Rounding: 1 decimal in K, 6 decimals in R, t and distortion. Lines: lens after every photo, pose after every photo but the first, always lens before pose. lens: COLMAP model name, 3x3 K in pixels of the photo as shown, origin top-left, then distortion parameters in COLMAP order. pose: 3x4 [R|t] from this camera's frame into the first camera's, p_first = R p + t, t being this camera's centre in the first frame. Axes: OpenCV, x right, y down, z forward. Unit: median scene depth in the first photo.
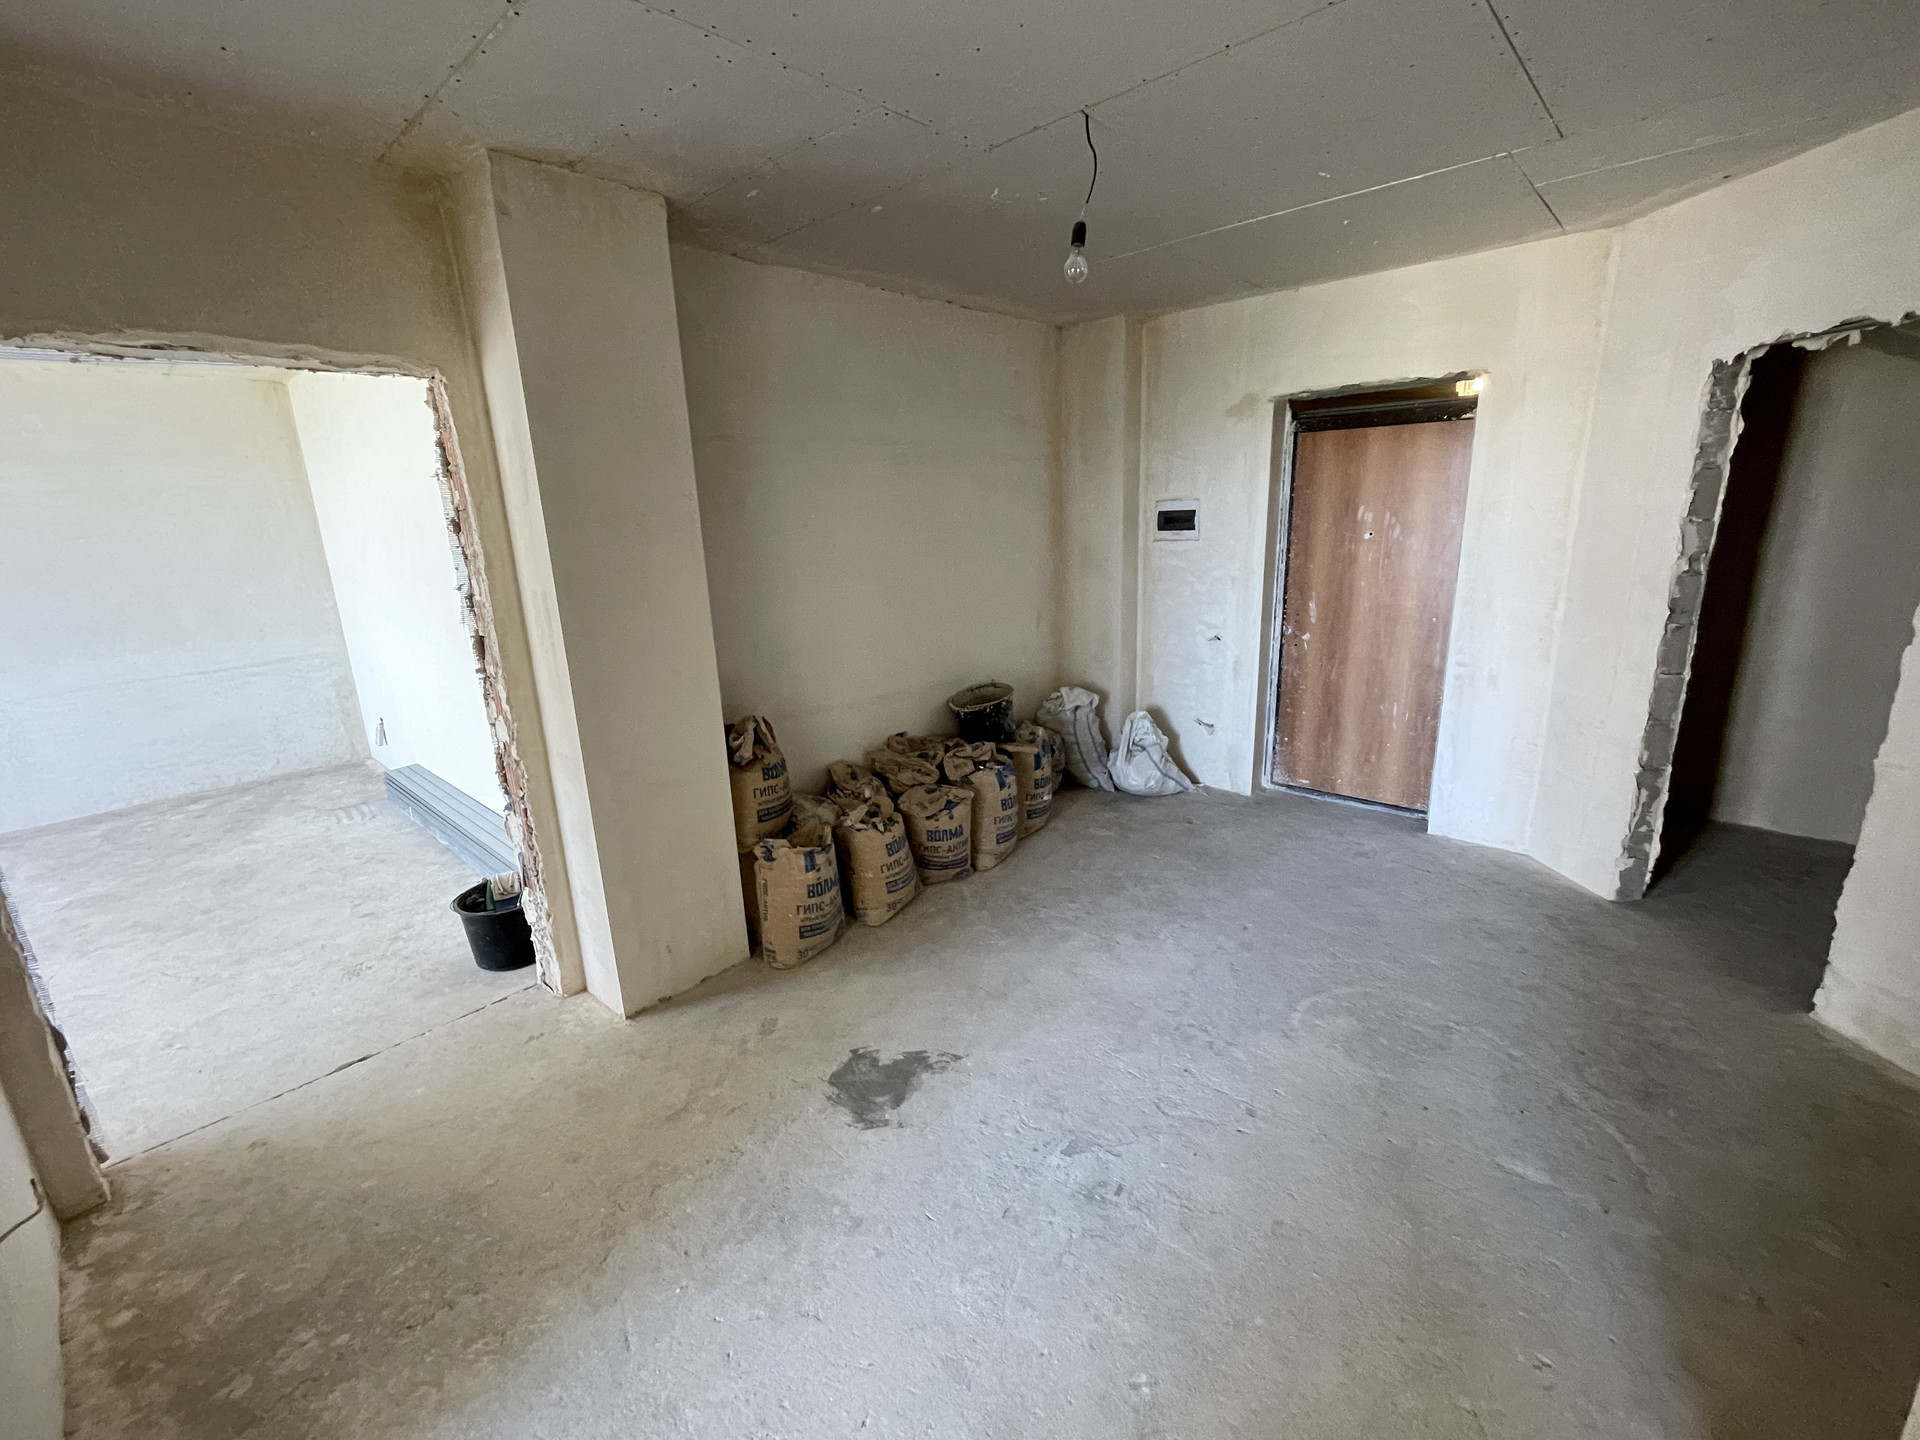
lens RADIAL K [[776.3, 0, 965.9], [0, 776.3, 711.2], [0, 0, 1]] dist [-0.000950, -0.000083]
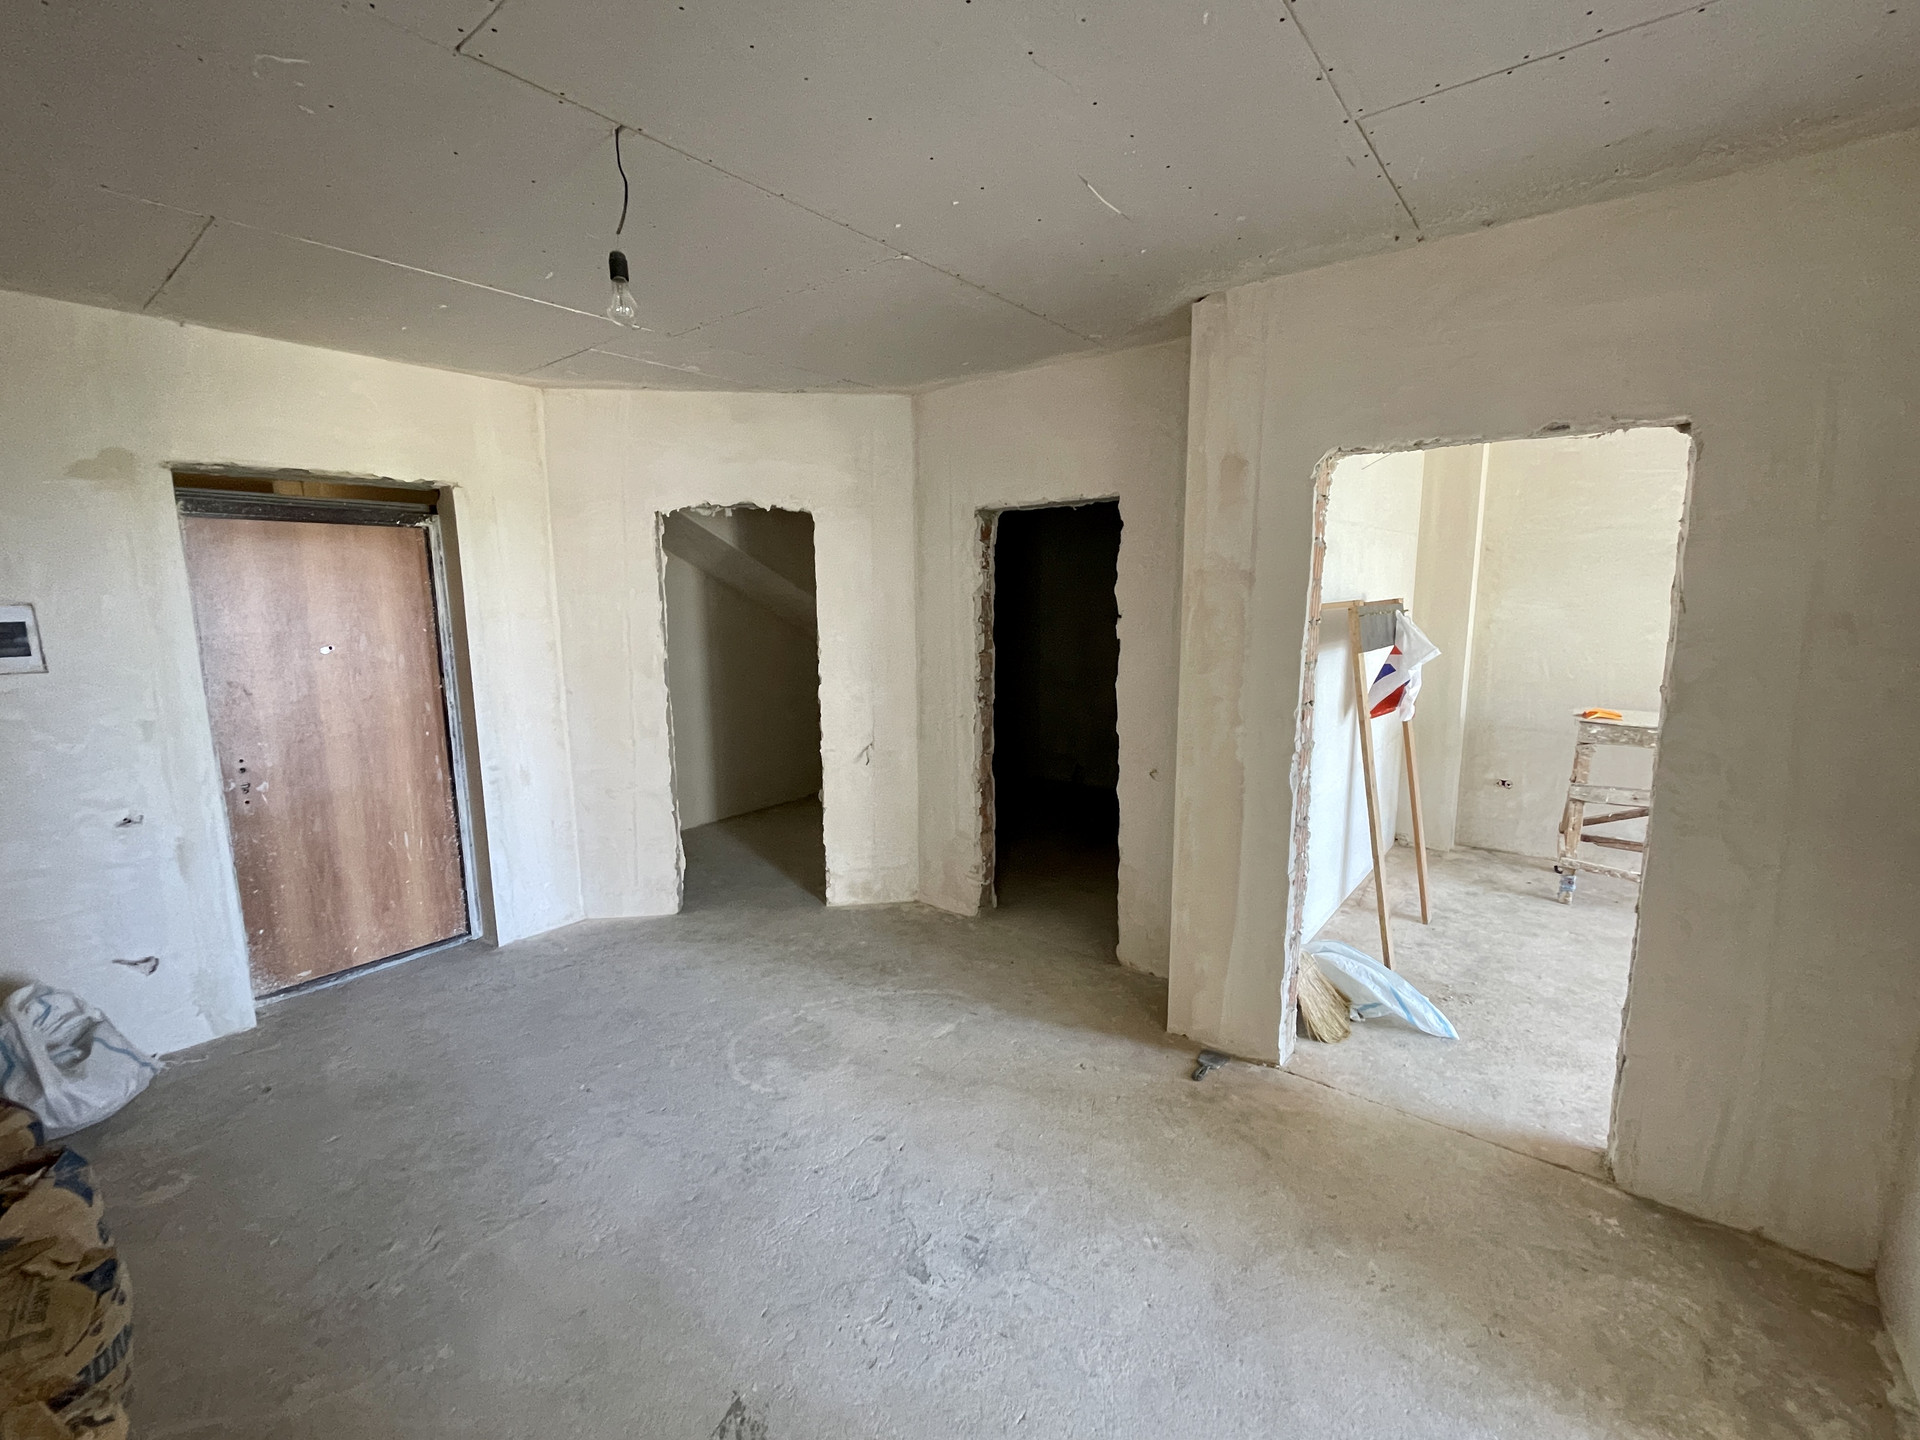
lens RADIAL K [[776.3, 0, 958.7], [0, 776.3, 721.6], [0, 0, 1]] dist [-0.000950, -0.000083]
pose [[-0.014347, -0.132154, 0.991125, -0.373314], [0.266271, 0.954930, 0.131182, -0.094758], [-0.963792, 0.265790, 0.021488, 0.405472]]
